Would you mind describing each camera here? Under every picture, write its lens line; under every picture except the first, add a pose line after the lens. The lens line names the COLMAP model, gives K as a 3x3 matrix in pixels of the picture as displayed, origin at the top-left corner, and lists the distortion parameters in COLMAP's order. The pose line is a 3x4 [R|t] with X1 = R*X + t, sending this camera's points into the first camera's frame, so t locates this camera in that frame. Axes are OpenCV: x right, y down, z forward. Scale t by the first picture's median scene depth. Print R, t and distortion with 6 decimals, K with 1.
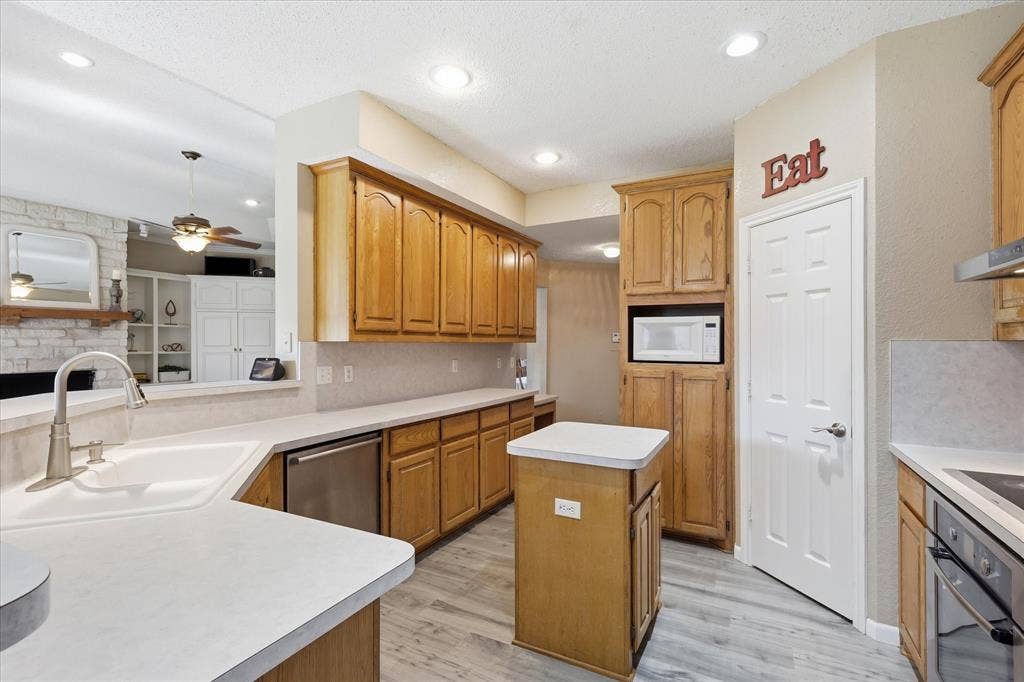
lens RADIAL K [[463.0, 0, 512.0], [0, 463.0, 341.0], [0, 0, 1]] dist [0.000017, 0.000989]
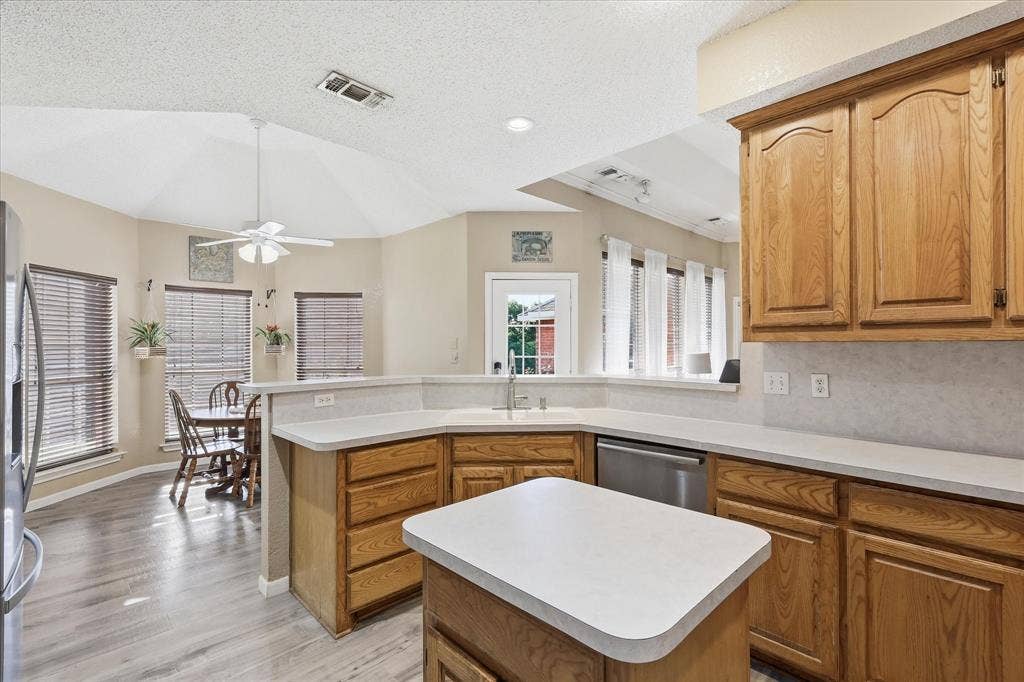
lens RADIAL K [[463.0, 0, 512.0], [0, 463.0, 341.0], [0, 0, 1]] dist [0.000017, 0.000989]
pose [[-0.300996, -0.006189, -0.953605, 0.491330], [0.008922, 0.999917, -0.009306, 0.003487], [0.953584, -0.011309, -0.300915, 0.777558]]
